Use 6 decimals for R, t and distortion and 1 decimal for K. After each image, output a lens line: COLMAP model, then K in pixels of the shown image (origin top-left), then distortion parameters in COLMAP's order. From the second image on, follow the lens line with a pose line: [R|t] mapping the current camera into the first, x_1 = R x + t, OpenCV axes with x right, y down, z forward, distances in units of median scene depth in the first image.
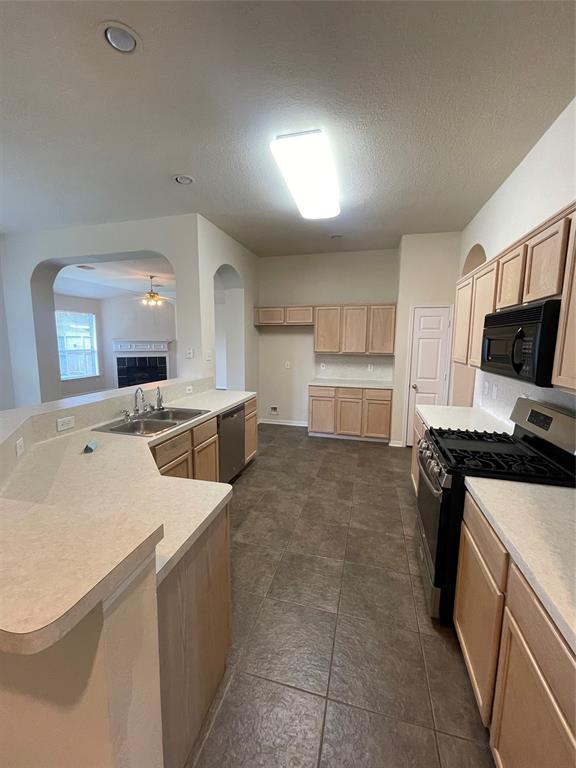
lens RADIAL K [[309.8, 0, 286.9], [0, 309.8, 382.3], [0, 0, 1]] dist [0.000216, 0.000010]
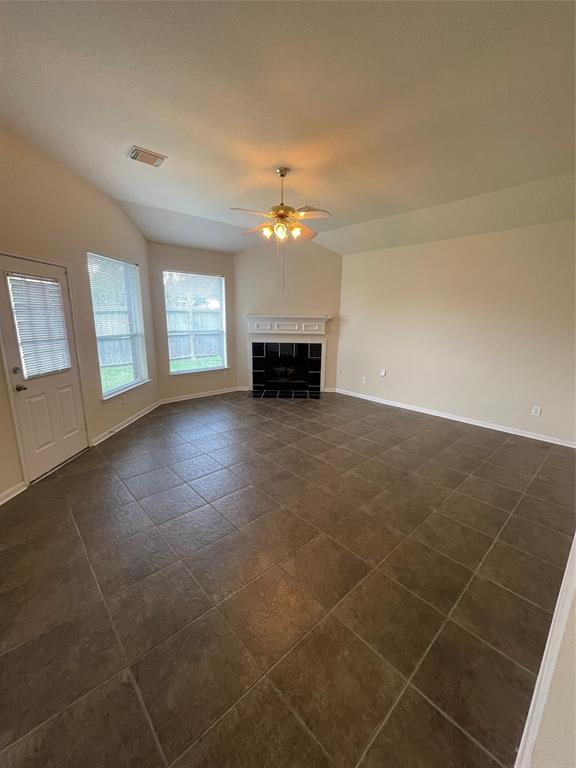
lens RADIAL K [[309.8, 0, 286.7], [0, 309.8, 385.8], [0, 0, 1]] dist [0.000216, 0.000010]
pose [[0.842595, 0.117646, -0.525541, -0.121394], [-0.078360, 0.992245, 0.096487, -0.057364], [0.532816, -0.040118, 0.845279, 0.464844]]
